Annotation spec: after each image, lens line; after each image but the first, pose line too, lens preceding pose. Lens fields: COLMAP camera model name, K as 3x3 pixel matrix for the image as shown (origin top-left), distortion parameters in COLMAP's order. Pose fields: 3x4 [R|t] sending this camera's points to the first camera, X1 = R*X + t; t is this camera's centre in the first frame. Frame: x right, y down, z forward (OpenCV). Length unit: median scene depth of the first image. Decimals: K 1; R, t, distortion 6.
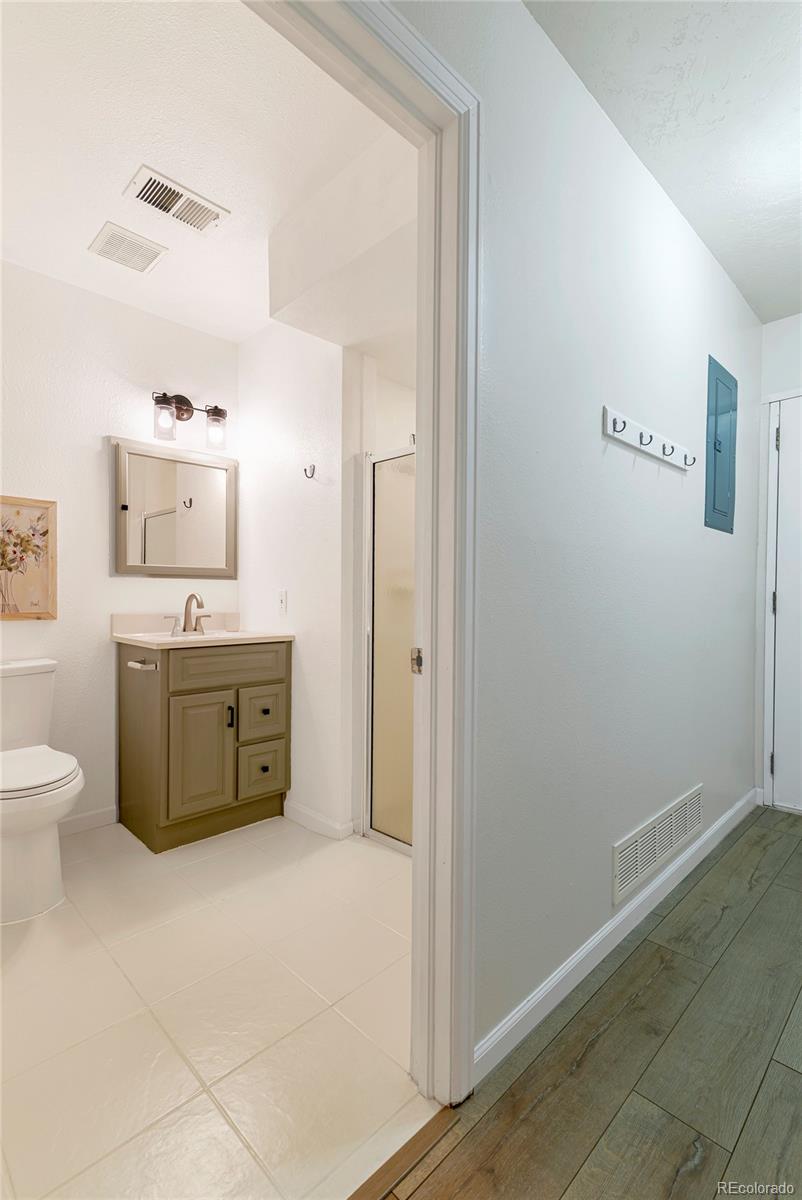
lens RADIAL K [[540.7, 0, 401.0], [0, 540.7, 598.0], [0, 0, 1]] dist [0.016961, -0.002809]
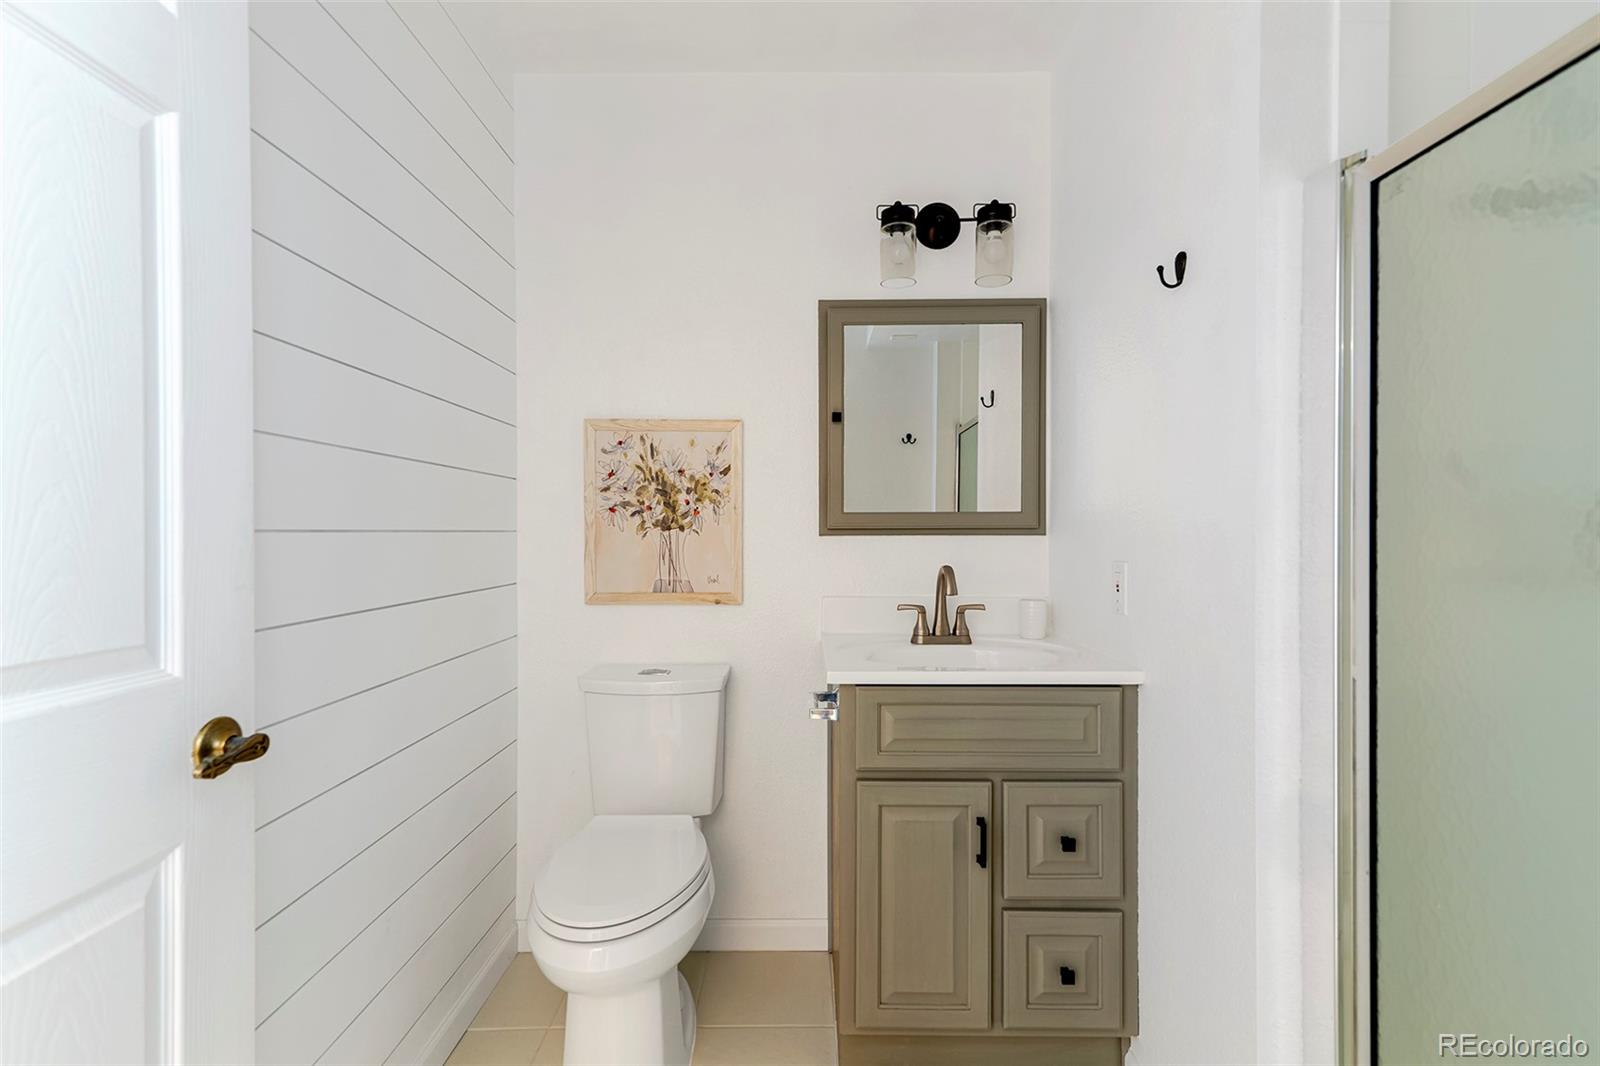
lens RADIAL K [[721.0, 0, 799.6], [0, 721.0, 533.8], [0, 0, 1]] dist [0.016961, -0.002809]
pose [[0.720950, -0.005033, -0.692969, 0.002195], [-0.001047, 0.999965, -0.008351, -0.036987], [0.692987, 0.006746, 0.720919, 0.445911]]
